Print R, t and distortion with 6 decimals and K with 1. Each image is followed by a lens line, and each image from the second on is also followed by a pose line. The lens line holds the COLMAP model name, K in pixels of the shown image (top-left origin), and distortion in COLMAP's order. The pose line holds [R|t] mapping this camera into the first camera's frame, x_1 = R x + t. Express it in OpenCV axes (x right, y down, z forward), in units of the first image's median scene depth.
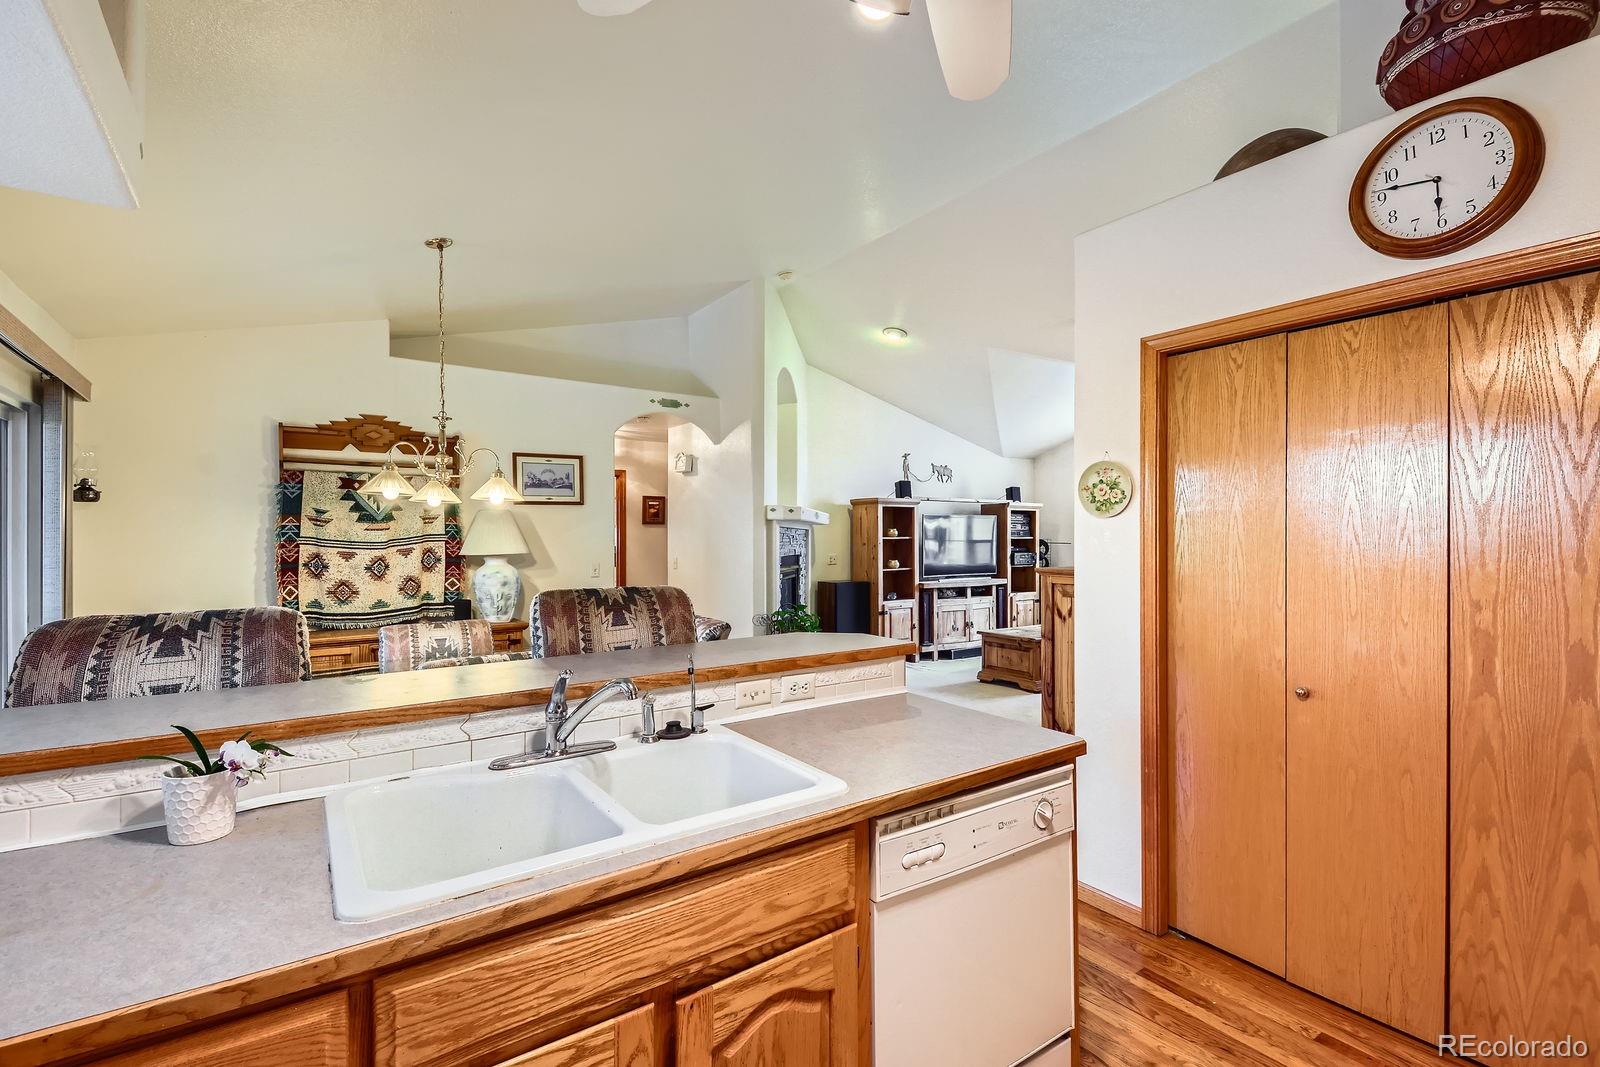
lens RADIAL K [[722.2, 0, 786.3], [0, 722.2, 533.6], [0, 0, 1]] dist [0.022448, -0.008320]
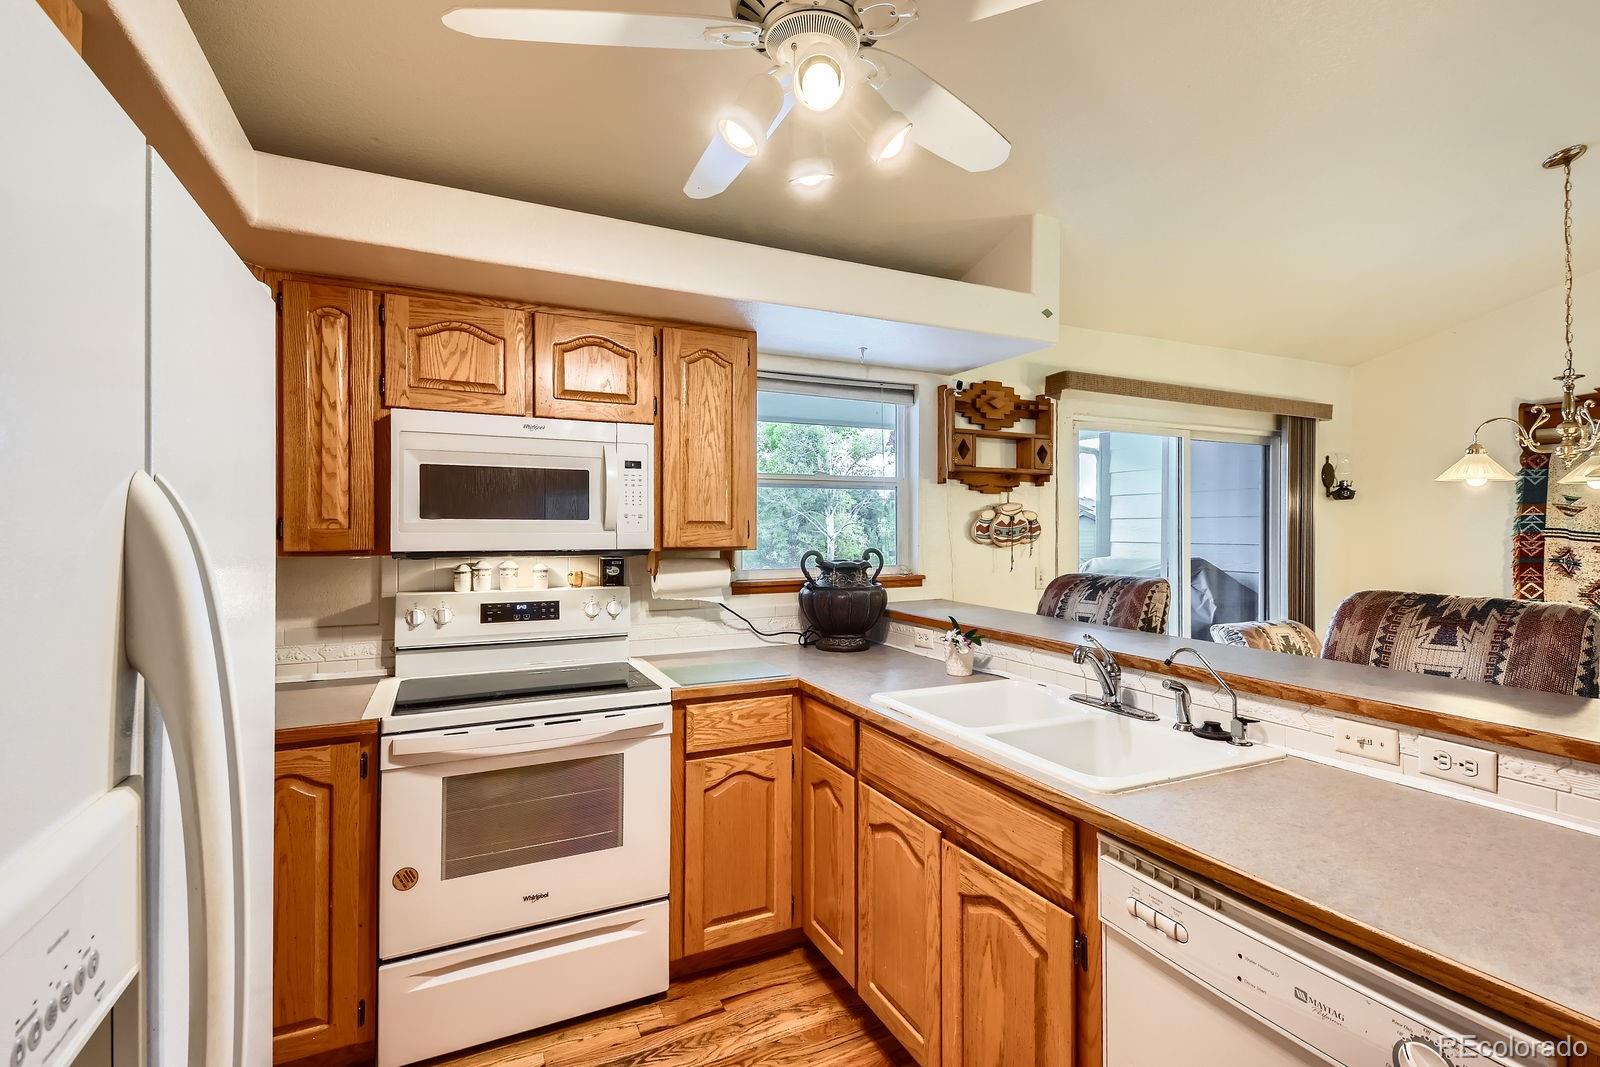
lens RADIAL K [[722.2, 0, 792.0], [0, 722.2, 523.6], [0, 0, 1]] dist [0.022448, -0.008320]
pose [[-0.167735, -0.003643, -0.985825, 0.641385], [0.003056, 0.999986, -0.004215, -0.000607], [0.985827, -0.003719, -0.167722, 0.439415]]
